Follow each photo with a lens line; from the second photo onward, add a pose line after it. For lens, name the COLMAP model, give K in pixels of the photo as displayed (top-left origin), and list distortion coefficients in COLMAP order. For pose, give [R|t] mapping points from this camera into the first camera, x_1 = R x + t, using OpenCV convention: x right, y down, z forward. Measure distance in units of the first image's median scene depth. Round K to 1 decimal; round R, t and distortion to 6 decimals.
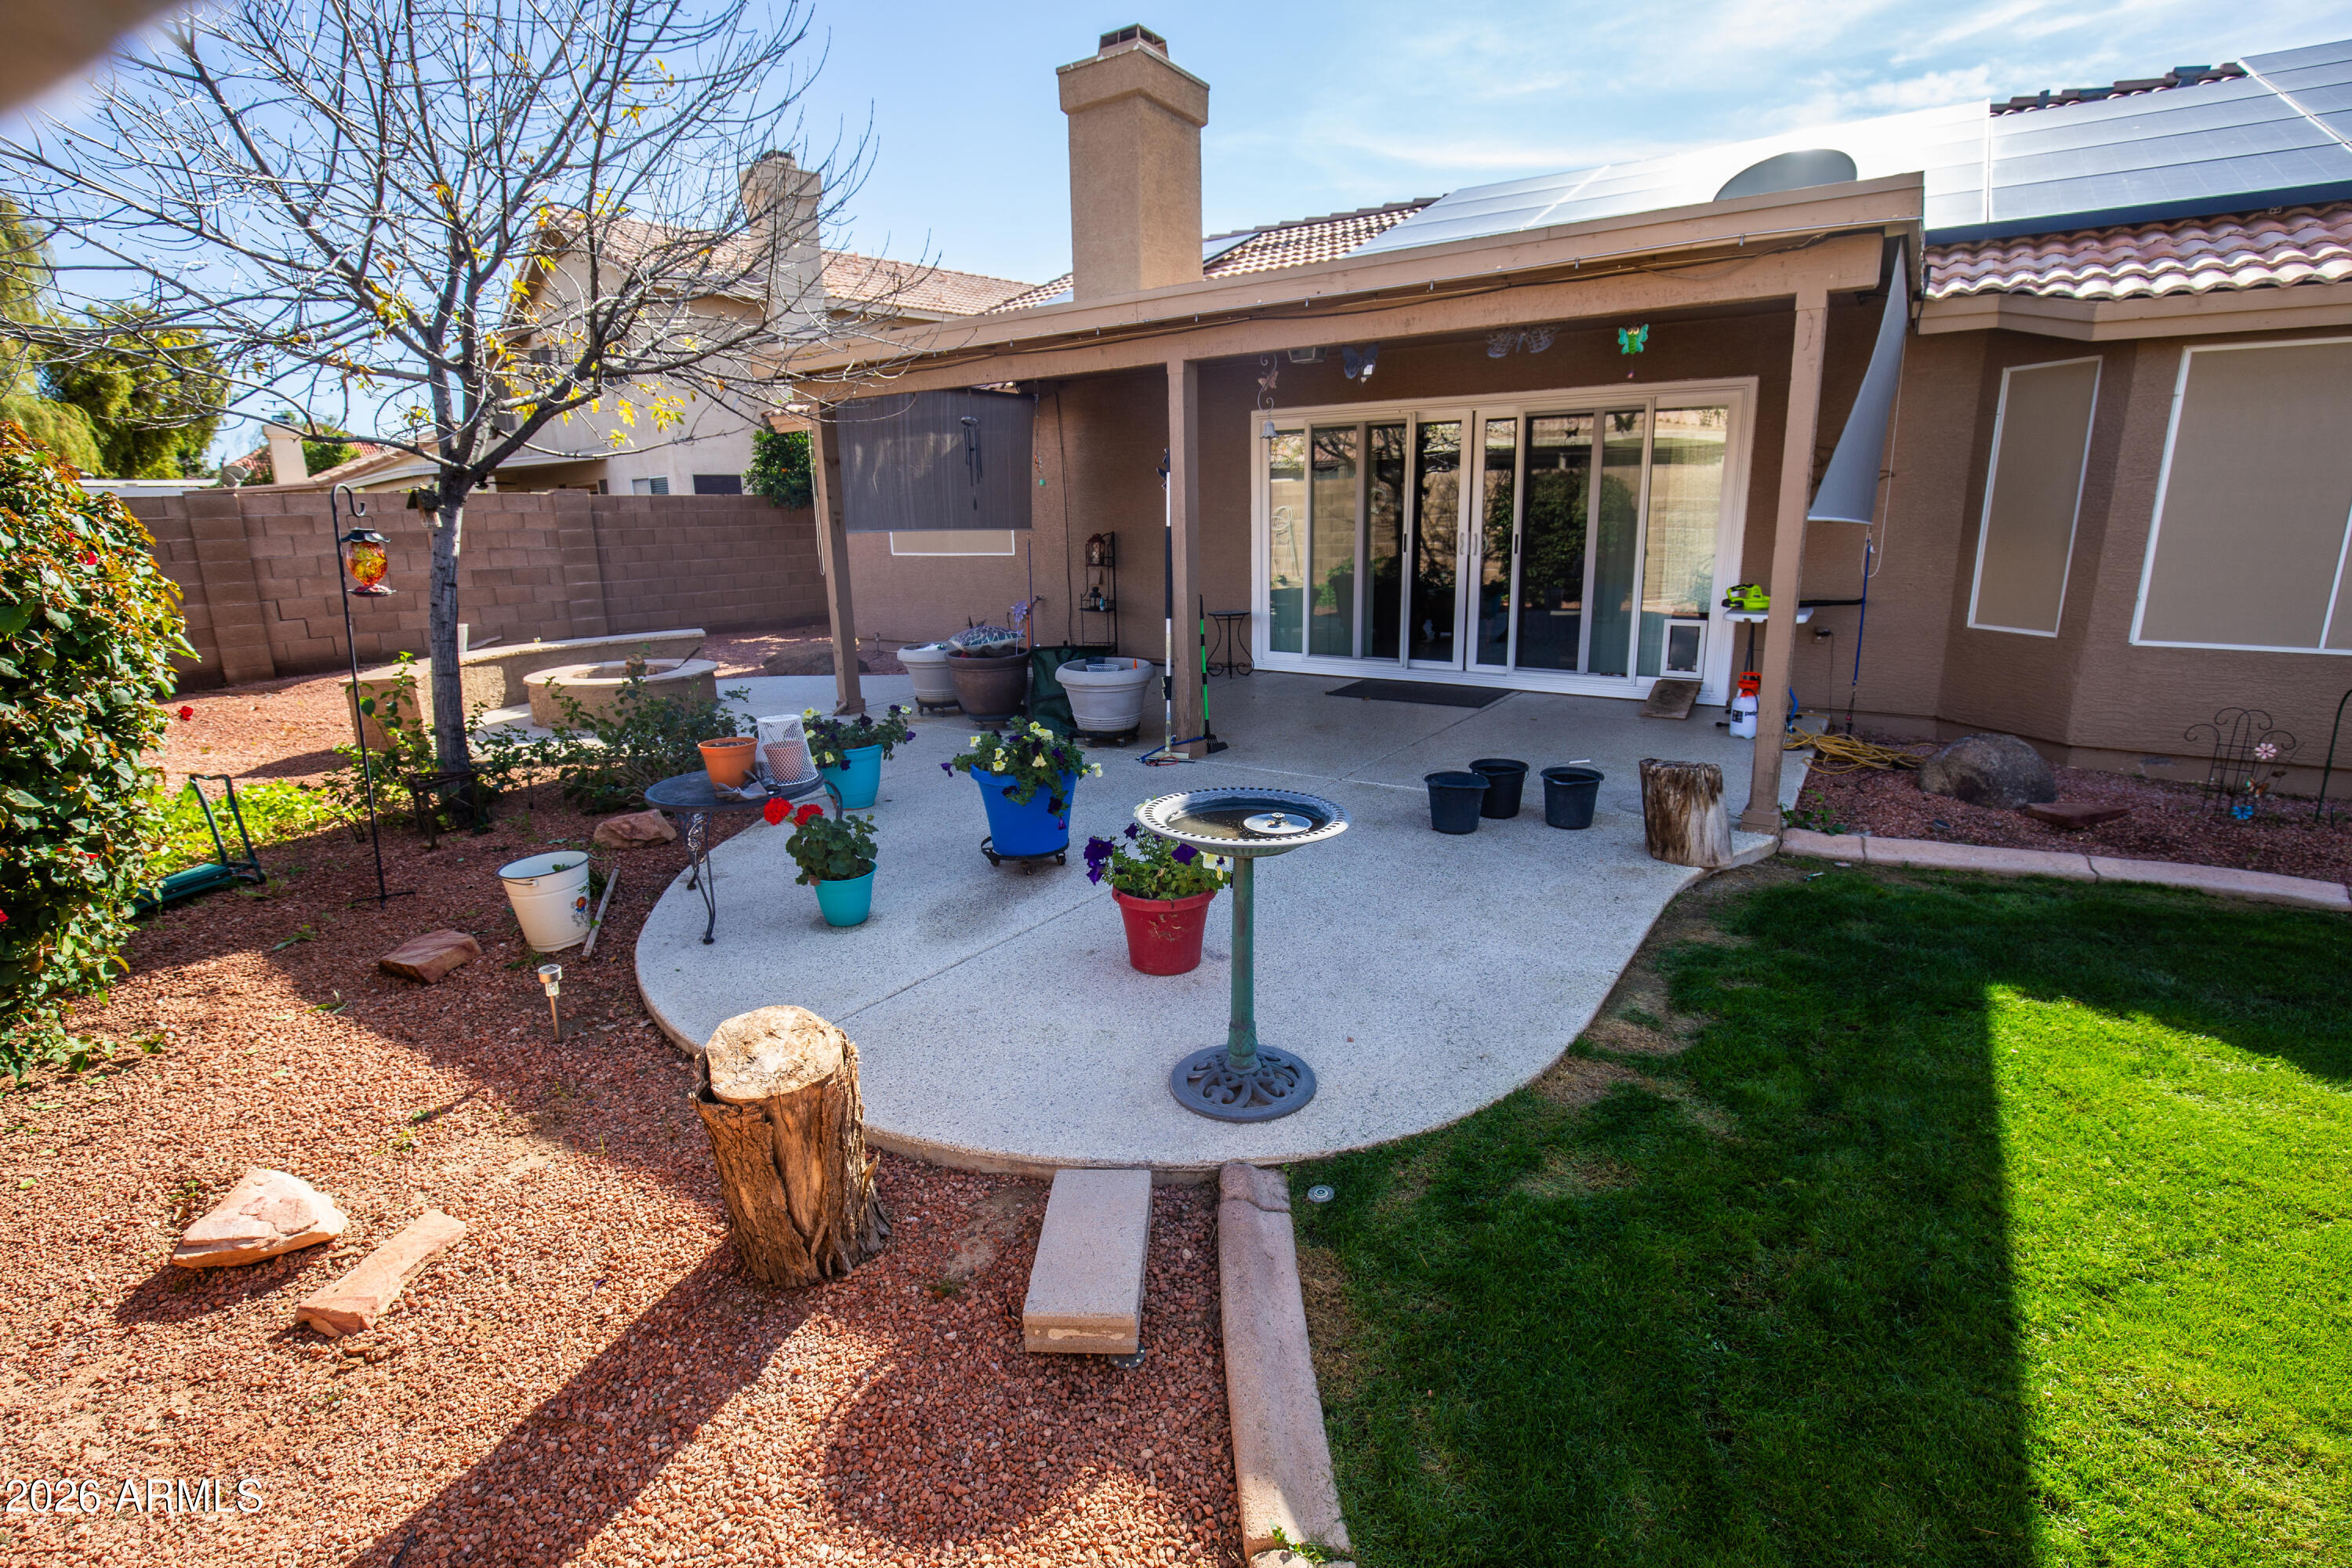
lens RADIAL K [[1093.5, 0, 1189.4], [0, 1093.5, 777.8], [0, 0, 1]] dist [-0.033168, 0.007986]
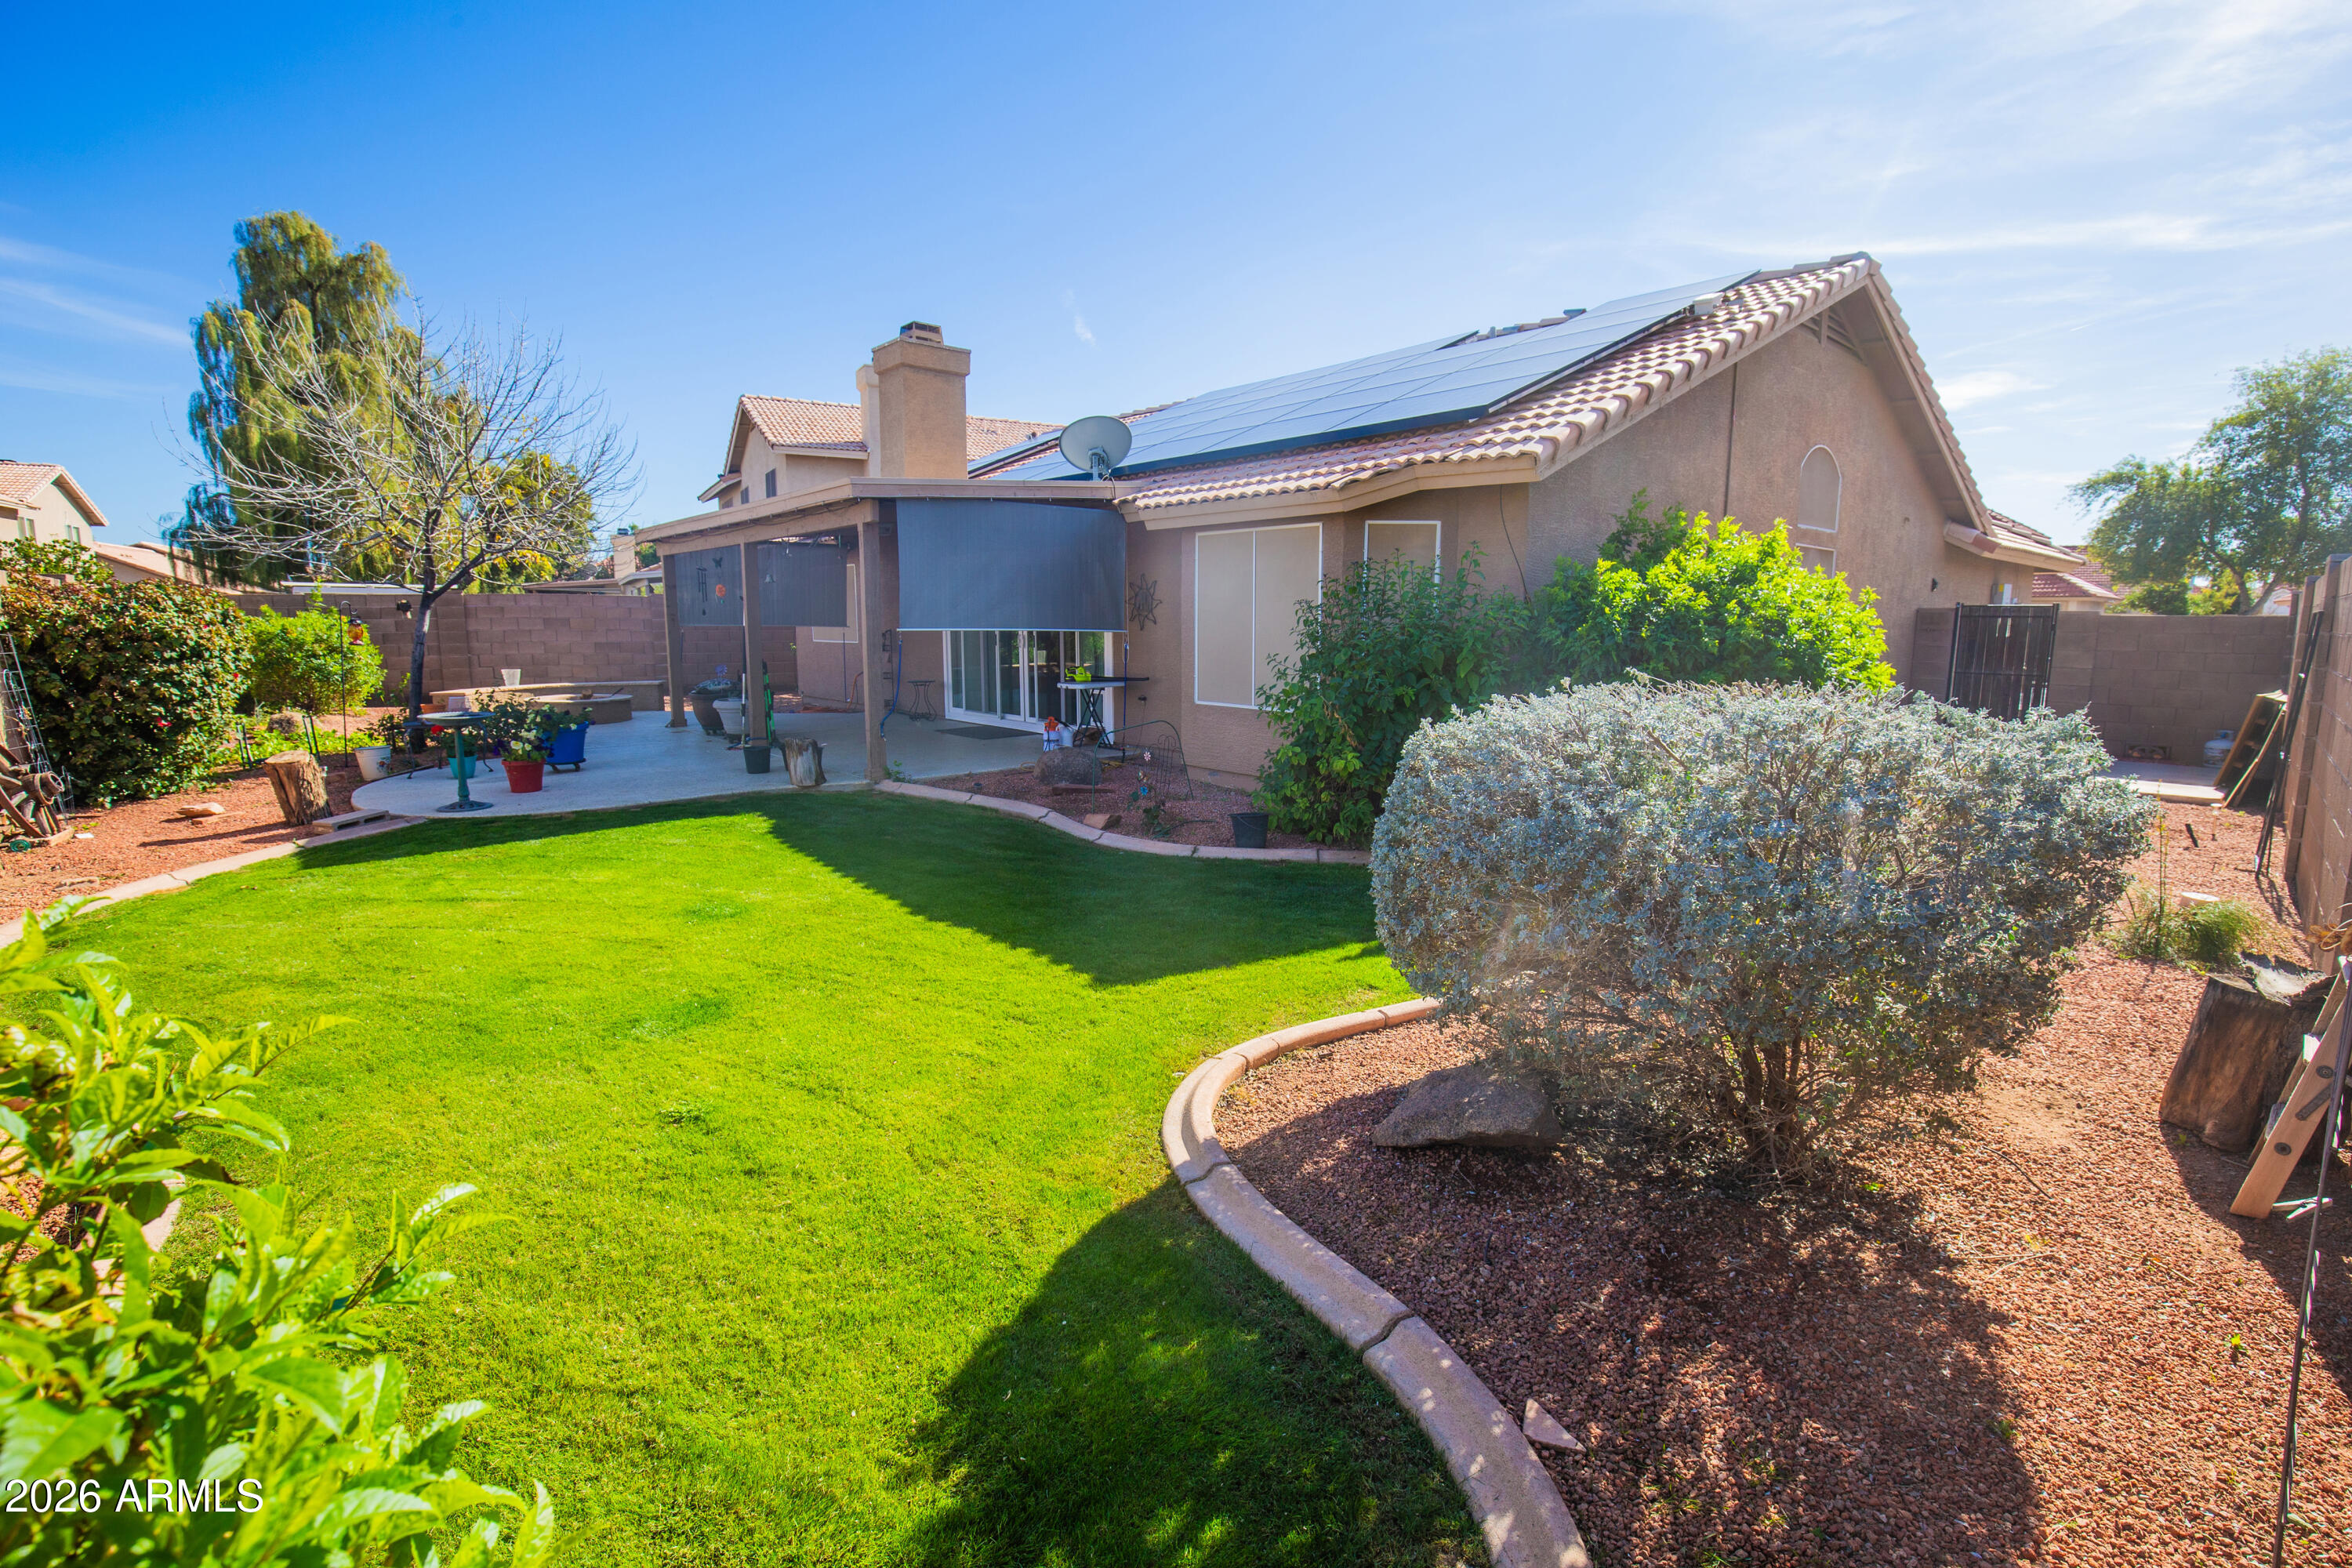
lens RADIAL K [[1100.1, 0, 1176.0], [0, 1100.1, 784.0], [0, 0, 1]] dist [-0.021677, 0.000144]
pose [[0.959911, 0.062128, -0.273334, 0.823347], [-0.085395, 0.993591, -0.074053, 0.081121], [0.266982, 0.094426, 0.959064, -0.407863]]
